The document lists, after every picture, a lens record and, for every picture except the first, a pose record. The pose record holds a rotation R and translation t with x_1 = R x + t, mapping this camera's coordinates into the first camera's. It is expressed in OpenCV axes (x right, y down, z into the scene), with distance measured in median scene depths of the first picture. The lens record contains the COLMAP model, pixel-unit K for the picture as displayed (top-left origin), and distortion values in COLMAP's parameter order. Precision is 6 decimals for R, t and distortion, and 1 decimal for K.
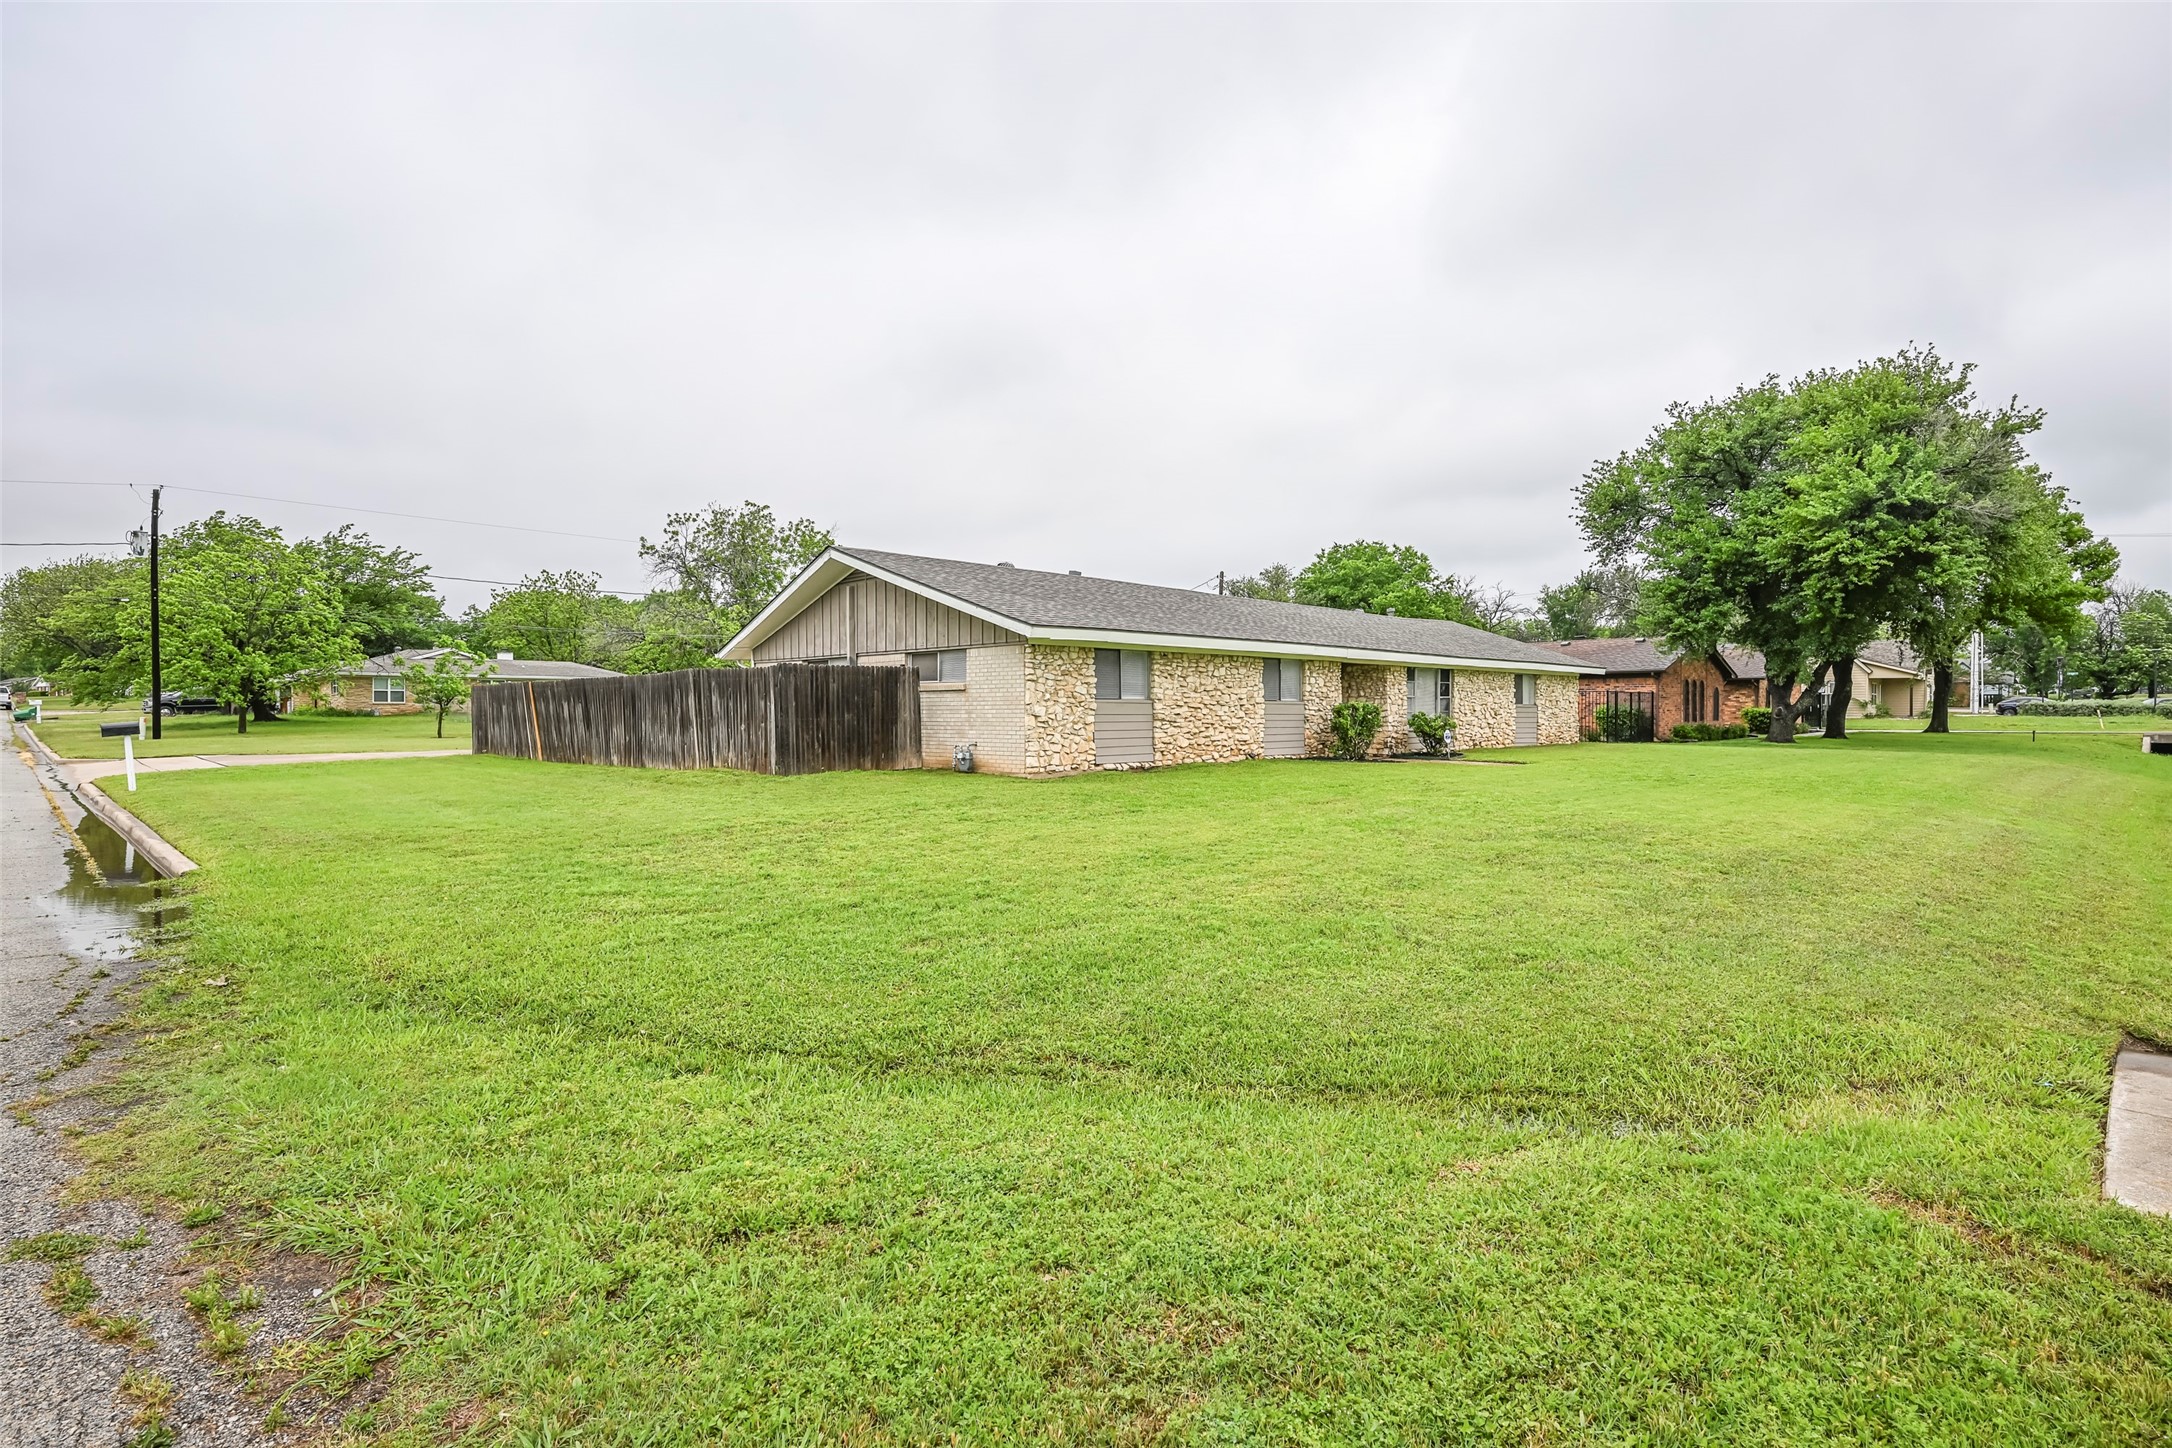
lens RADIAL K [[1078.0, 0, 1086.0], [0, 1078.0, 724.0], [0, 0, 1]] dist [-0.040502, -0.000016]
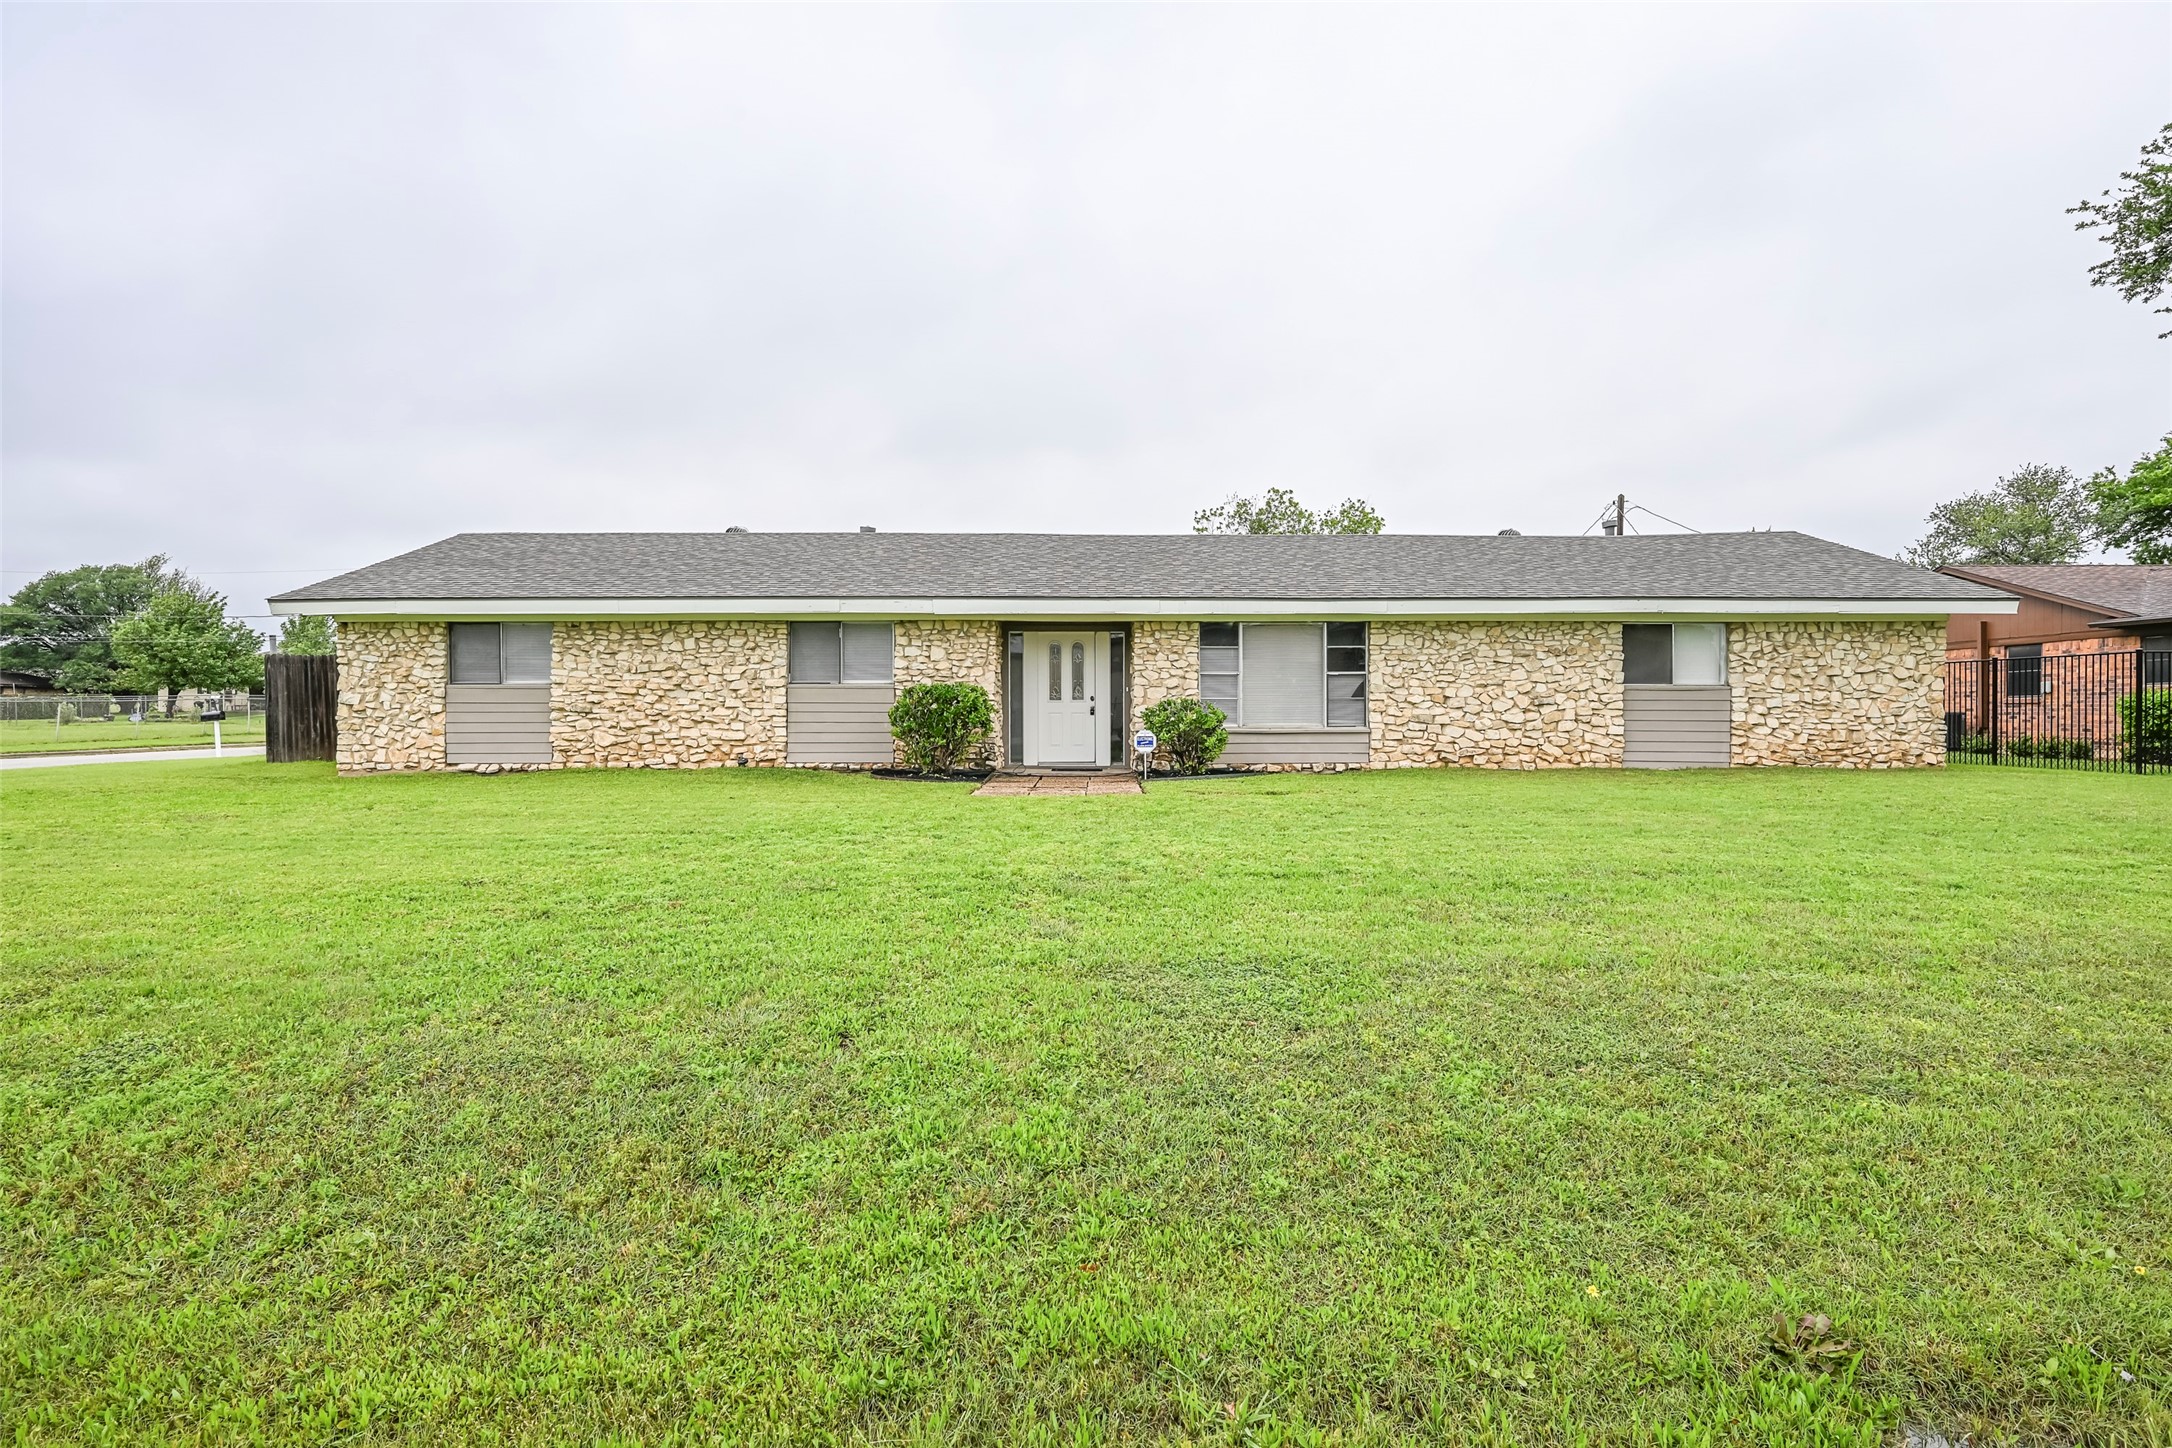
lens RADIAL K [[1078.0, 0, 1086.0], [0, 1078.0, 724.0], [0, 0, 1]] dist [-0.040502, -0.000016]
pose [[0.755849, 0.008979, -0.654684, 0.767777], [-0.005748, 0.999958, 0.007078, -0.001018], [0.654721, -0.001587, 0.755869, 0.597359]]
